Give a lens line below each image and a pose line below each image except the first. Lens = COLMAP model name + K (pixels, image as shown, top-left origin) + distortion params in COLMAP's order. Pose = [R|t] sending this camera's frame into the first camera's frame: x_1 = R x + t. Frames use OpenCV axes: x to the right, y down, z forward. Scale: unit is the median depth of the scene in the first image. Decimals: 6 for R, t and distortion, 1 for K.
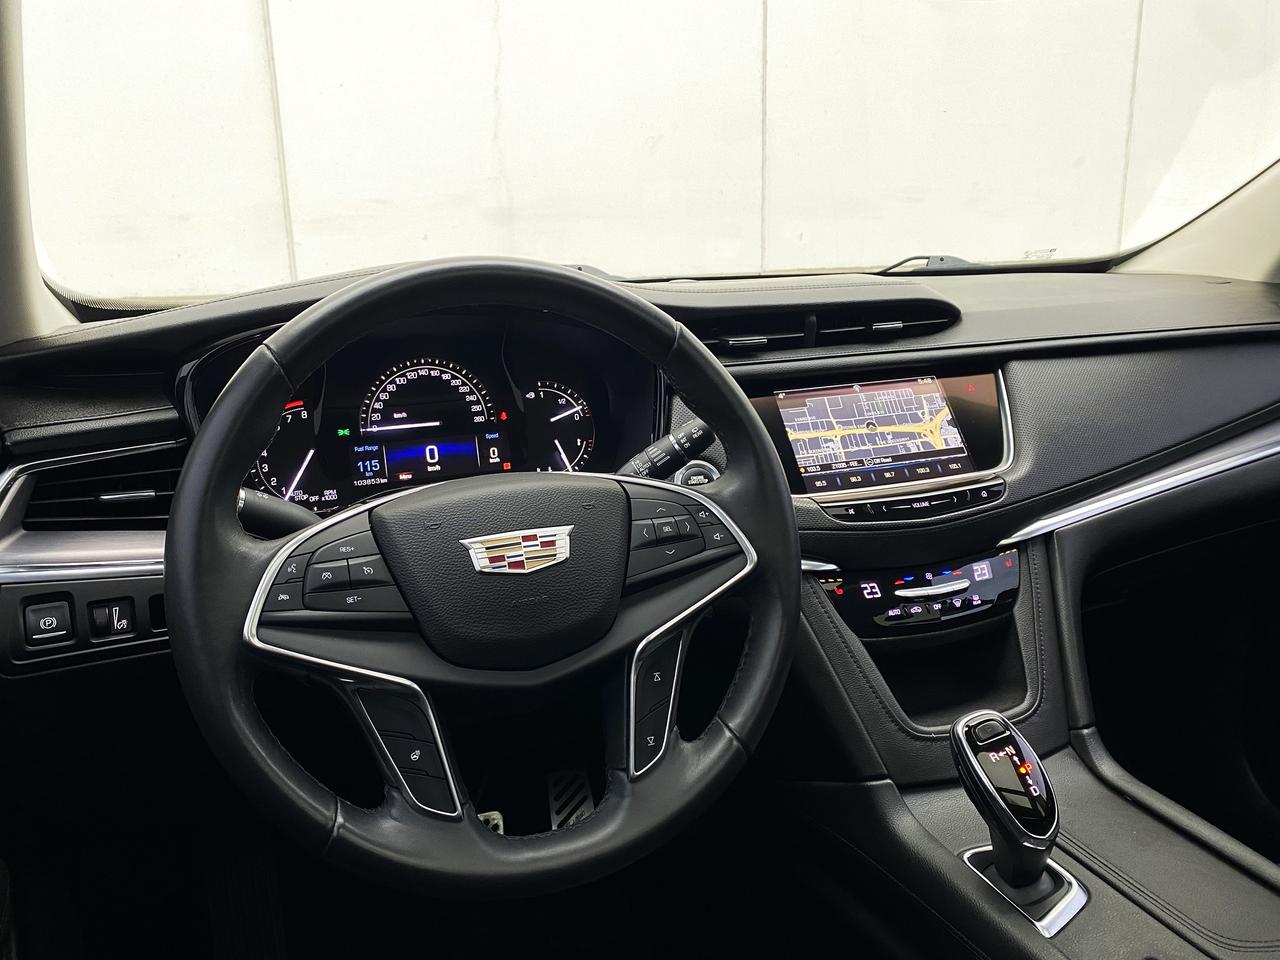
lens RADIAL K [[966.2, 0, 640.0], [0, 966.2, 480.0], [0, 0, 1]] dist [0.094639, -0.129724]
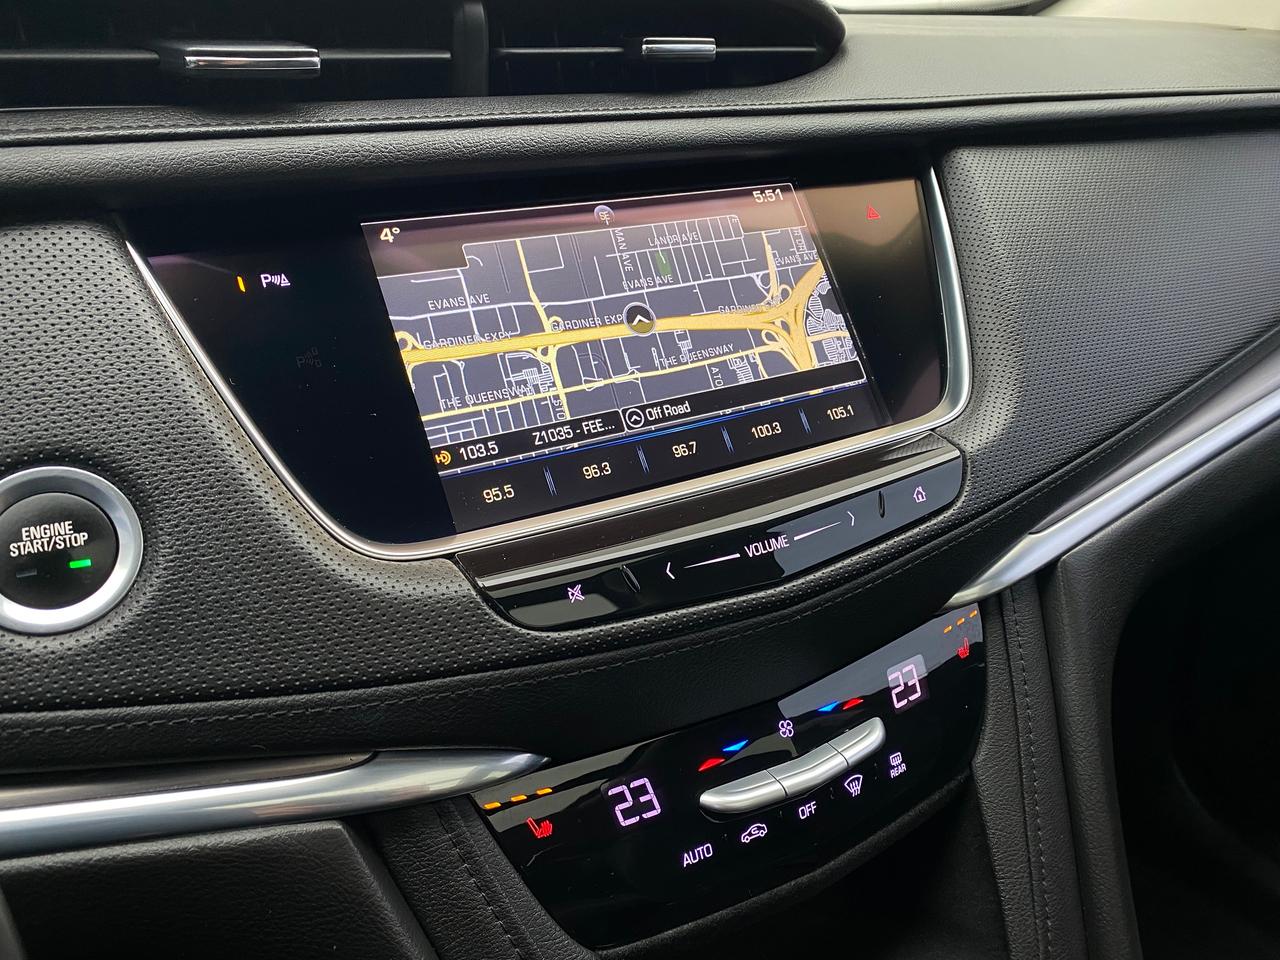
lens RADIAL K [[996.1, 0, 623.3], [0, 996.1, 460.5], [0, 0, 1]] dist [0.107237, -0.153028]
pose [[0.982795, -0.040725, 0.180151, 0.163663], [0.011094, 0.986643, 0.162517, -0.065942], [-0.184364, -0.157722, 0.970120, 0.629896]]
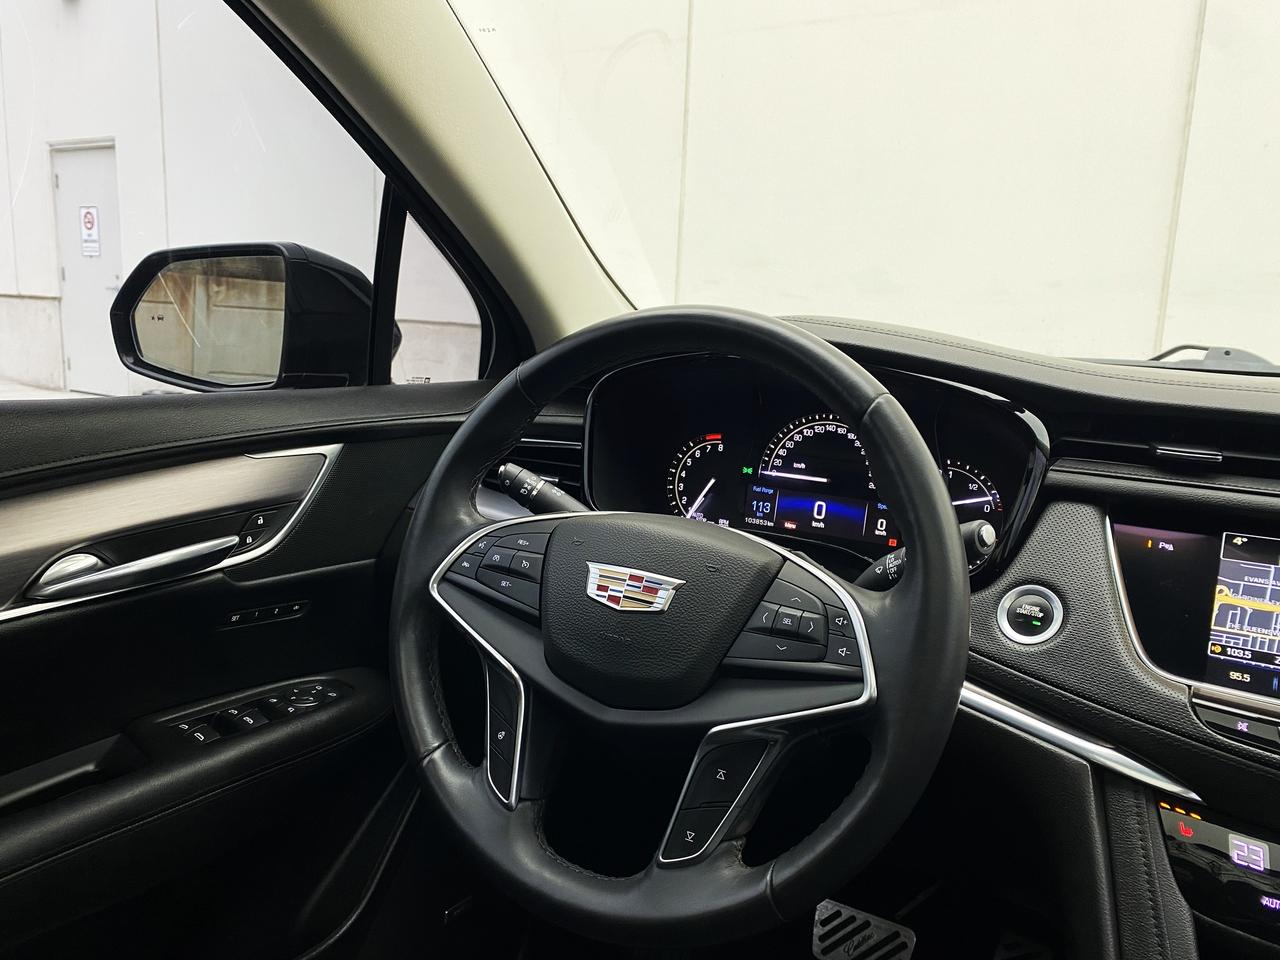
lens RADIAL K [[966.2, 0, 640.0], [0, 966.2, 480.0], [0, 0, 1]] dist [0.094639, -0.129724]
pose [[0.623650, 0.194625, -0.757088, 0.411861], [-0.246277, 0.968107, 0.046002, -0.056693], [0.741895, 0.157764, 0.651692, 0.217179]]
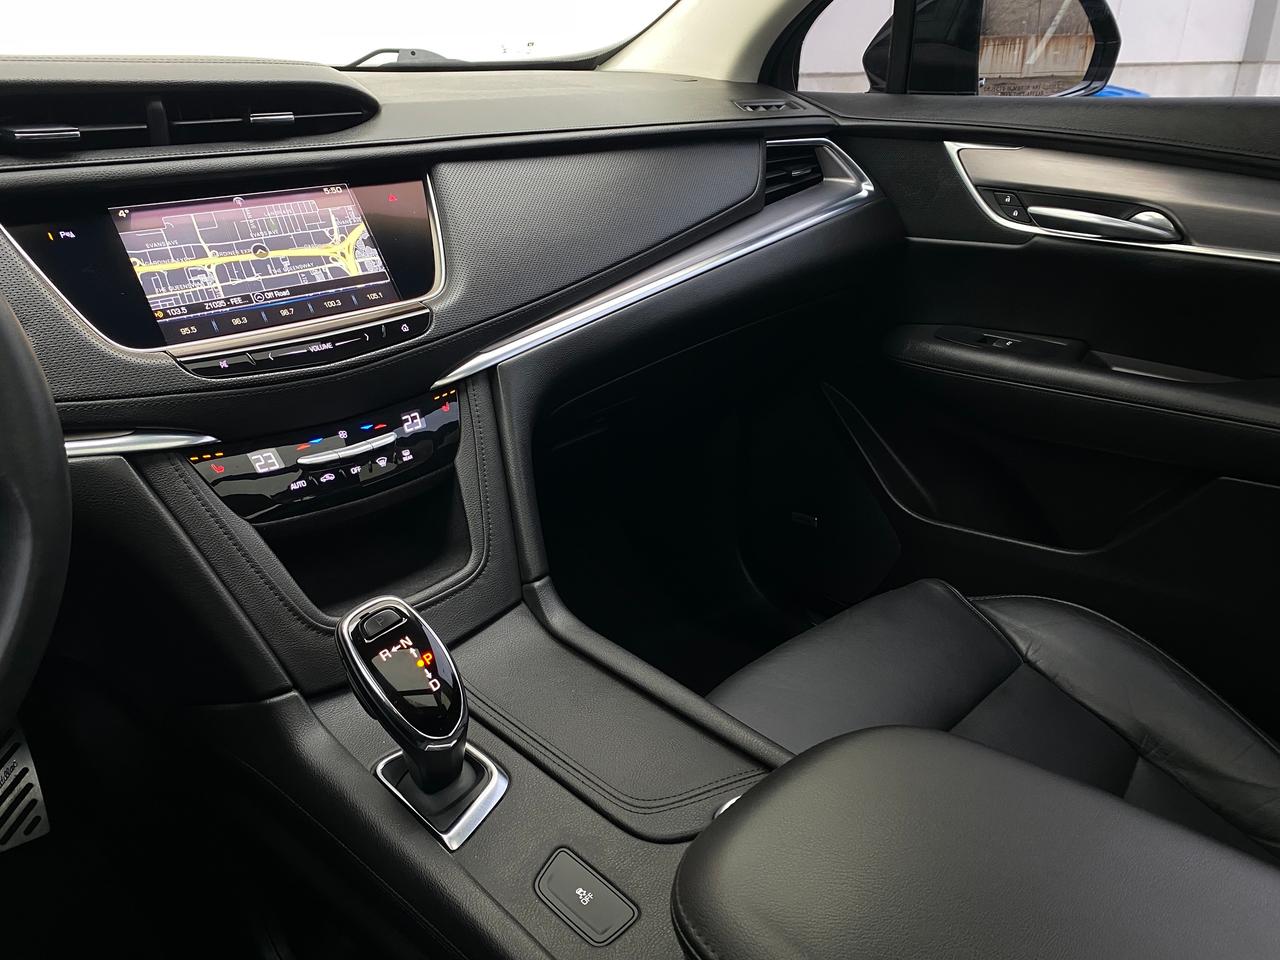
lens RADIAL K [[973.2, 0, 603.7], [0, 973.2, 476.7], [0, 0, 1]] dist [0.002241, 0.039159]
pose [[0.930126, -0.129254, 0.343742, 0.208580], [0.071797, 0.981954, 0.174960, 0.005875], [-0.360153, -0.138055, 0.922622, 0.157872]]
